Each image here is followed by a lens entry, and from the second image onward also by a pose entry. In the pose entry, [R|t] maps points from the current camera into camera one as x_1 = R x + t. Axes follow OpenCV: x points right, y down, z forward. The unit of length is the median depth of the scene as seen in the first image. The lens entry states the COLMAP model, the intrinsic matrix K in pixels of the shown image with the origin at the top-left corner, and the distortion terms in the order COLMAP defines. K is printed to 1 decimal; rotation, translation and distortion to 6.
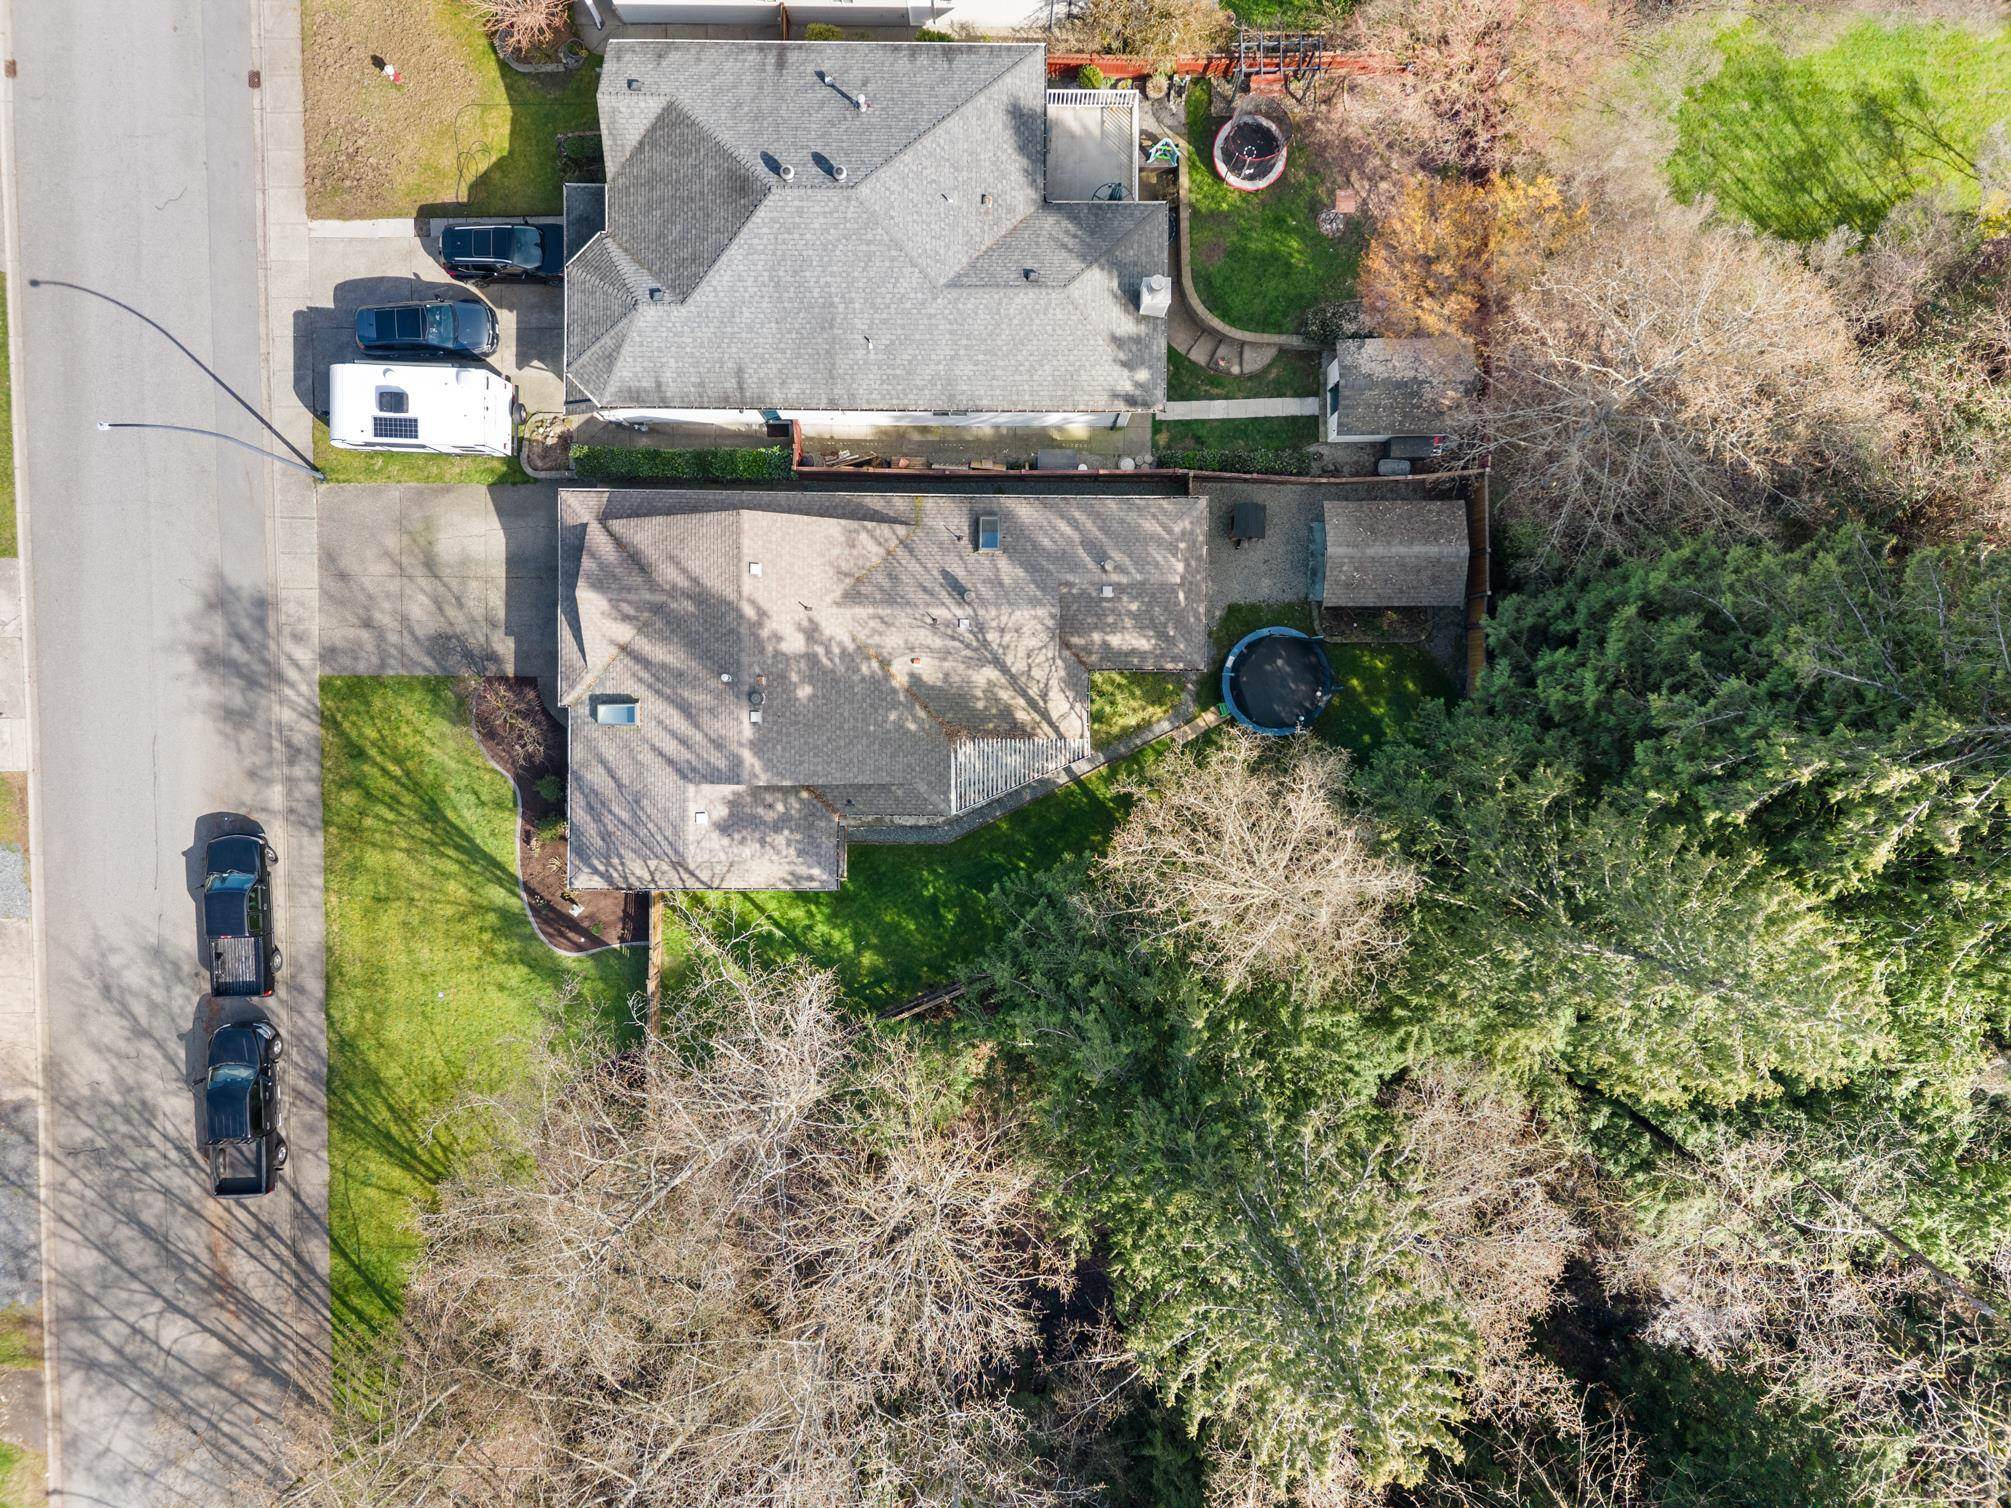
lens RADIAL K [[1367.9, 0, 1005.5], [0, 1367.9, 754.0], [0, 0, 1]] dist [0.005466, 0.001537]
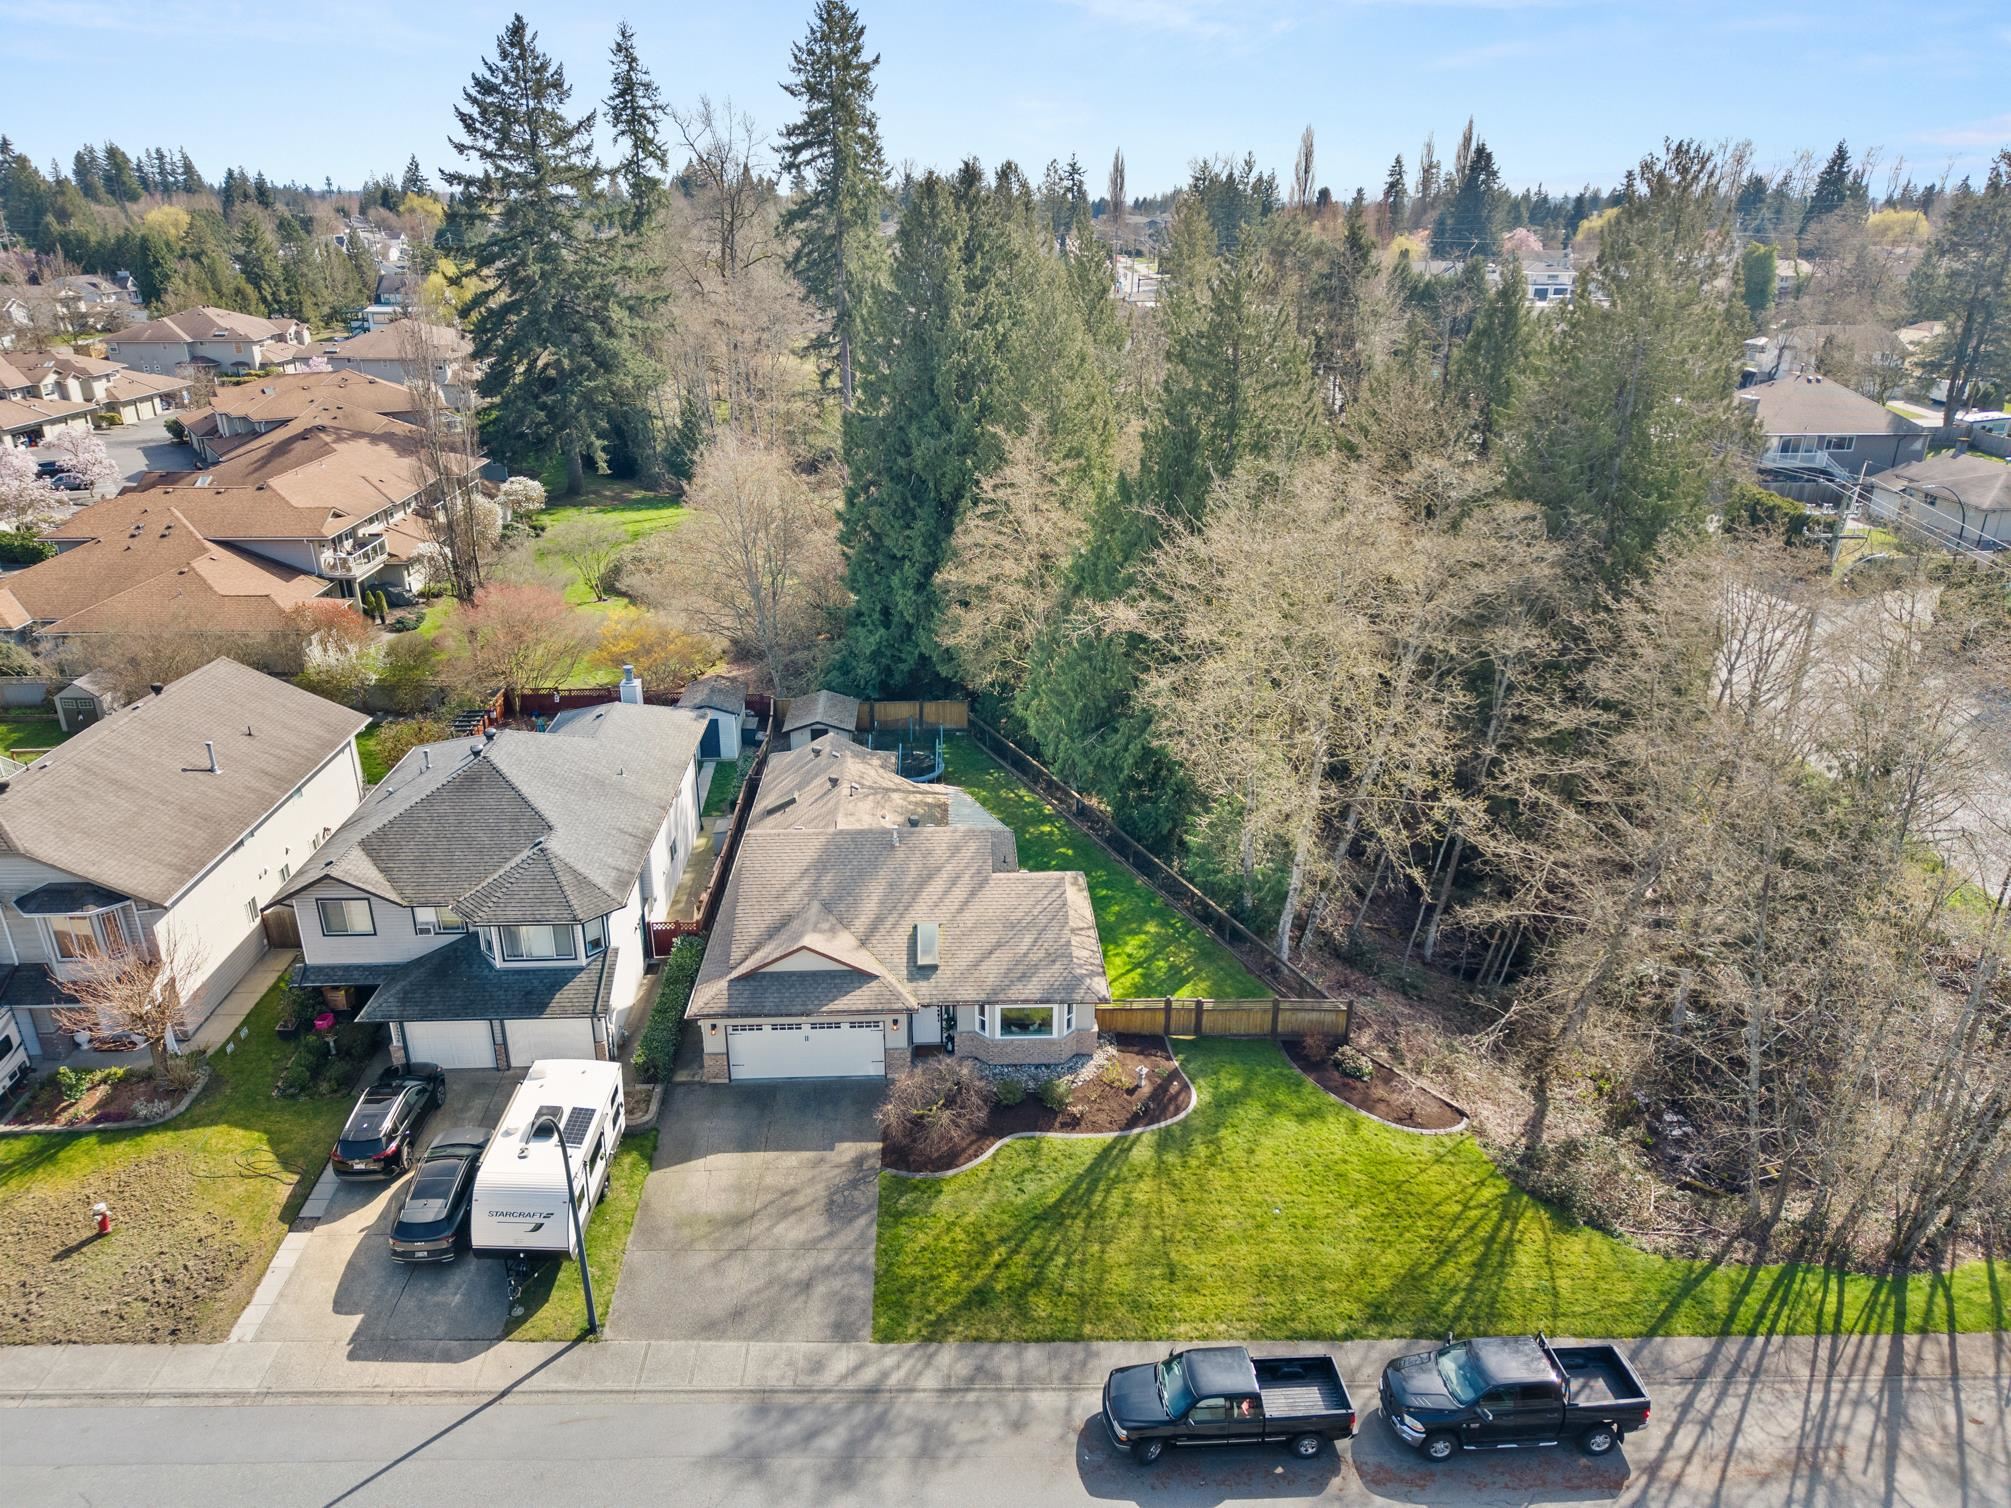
lens RADIAL K [[1367.9, 0, 1005.5], [0, 1367.9, 754.0], [0, 0, 1]] dist [0.005466, 0.001537]
pose [[-0.052927, -0.374353, 0.925775, -1.056795], [0.998580, -0.025443, 0.046802, -0.013914], [0.006034, 0.926937, 0.375168, 0.454043]]
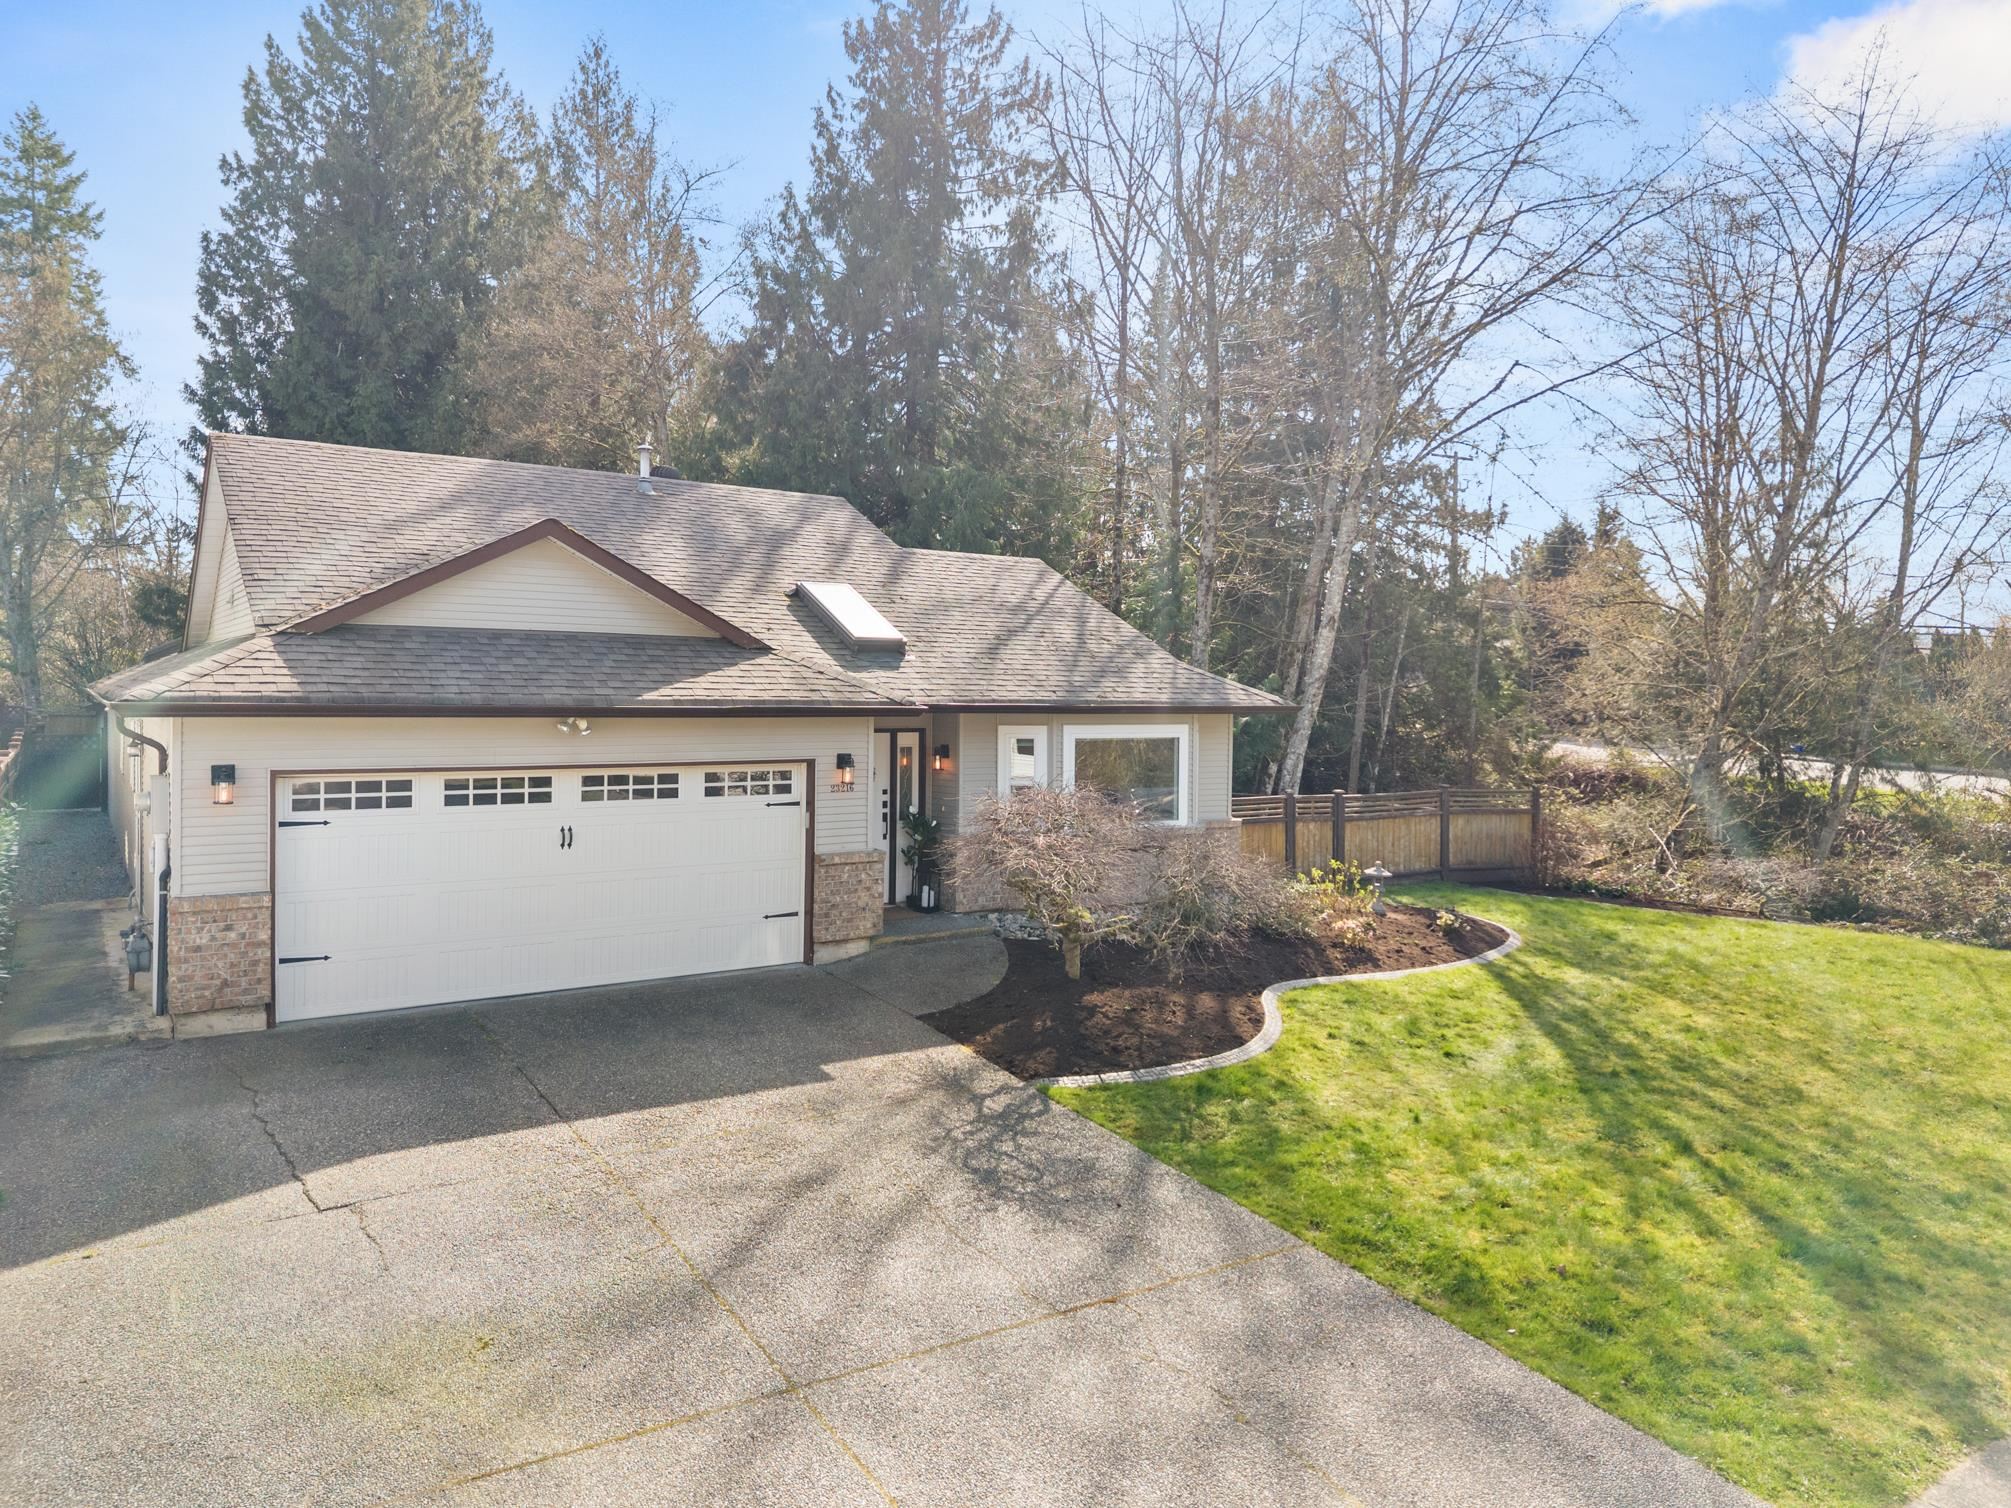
lens RADIAL K [[1368.4, 0, 1005.5], [0, 1368.4, 754.0], [0, 0, 1]] dist [-0.010061, -0.001622]
pose [[-0.582896, -0.027582, 0.812079, -0.563563], [0.812521, -0.027779, 0.582270, -0.187508], [0.006499, 0.999233, 0.038603, 0.926793]]
